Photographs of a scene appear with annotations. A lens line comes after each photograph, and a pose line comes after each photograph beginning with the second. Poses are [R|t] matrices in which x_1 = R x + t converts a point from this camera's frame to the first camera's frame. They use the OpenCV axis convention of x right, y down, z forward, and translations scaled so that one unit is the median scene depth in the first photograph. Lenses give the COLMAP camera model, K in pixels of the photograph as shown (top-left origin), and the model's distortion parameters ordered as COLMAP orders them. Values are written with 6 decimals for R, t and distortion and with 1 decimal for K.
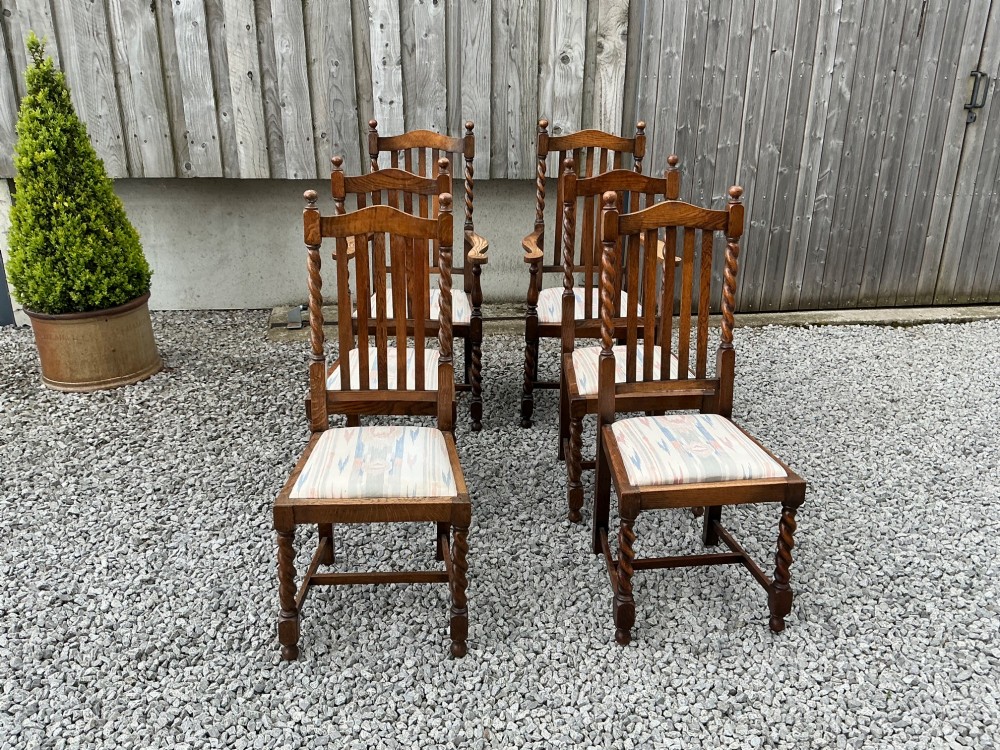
lens RADIAL K [[838.8, 0, 497.2], [0, 838.8, 376.4], [0, 0, 1]] dist [0.139101, -0.295535]
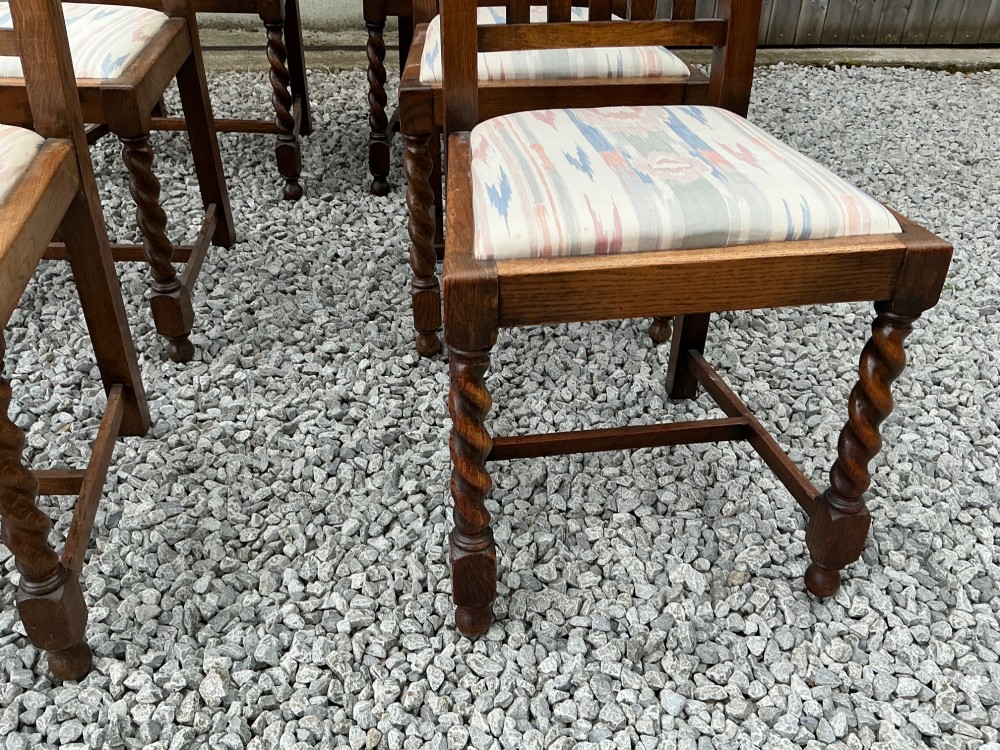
lens RADIAL K [[836.7, 0, 500.8], [0, 836.7, 392.7], [0, 0, 1]] dist [0.141887, -0.259071]
pose [[0.999133, -0.004327, 0.041405, 0.109988], [-0.005012, 0.974846, 0.222824, 0.074749], [-0.041328, -0.222838, 0.973979, 0.460356]]
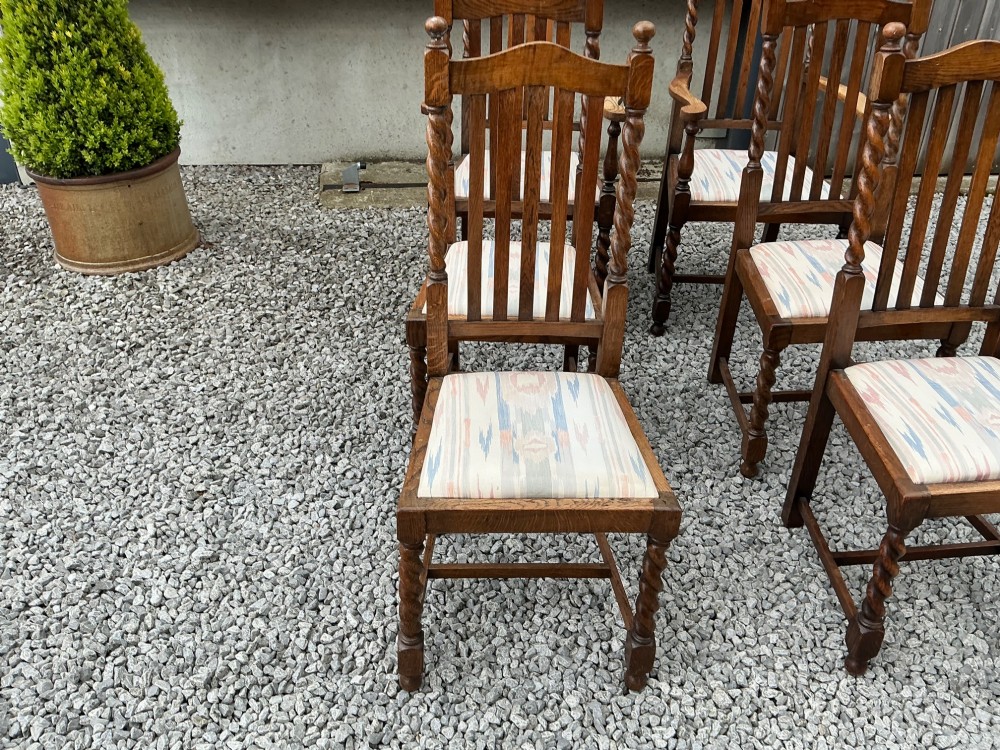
lens RADIAL K [[847.1, 0, 502.3], [0, 847.1, 375.3], [0, 0, 1]] dist [0.137452, -0.283879]
pose [[0.999600, 0.017779, -0.022004, -0.111346], [-0.013468, 0.983107, 0.182533, -0.055053], [0.024878, -0.182164, 0.982953, 0.231427]]
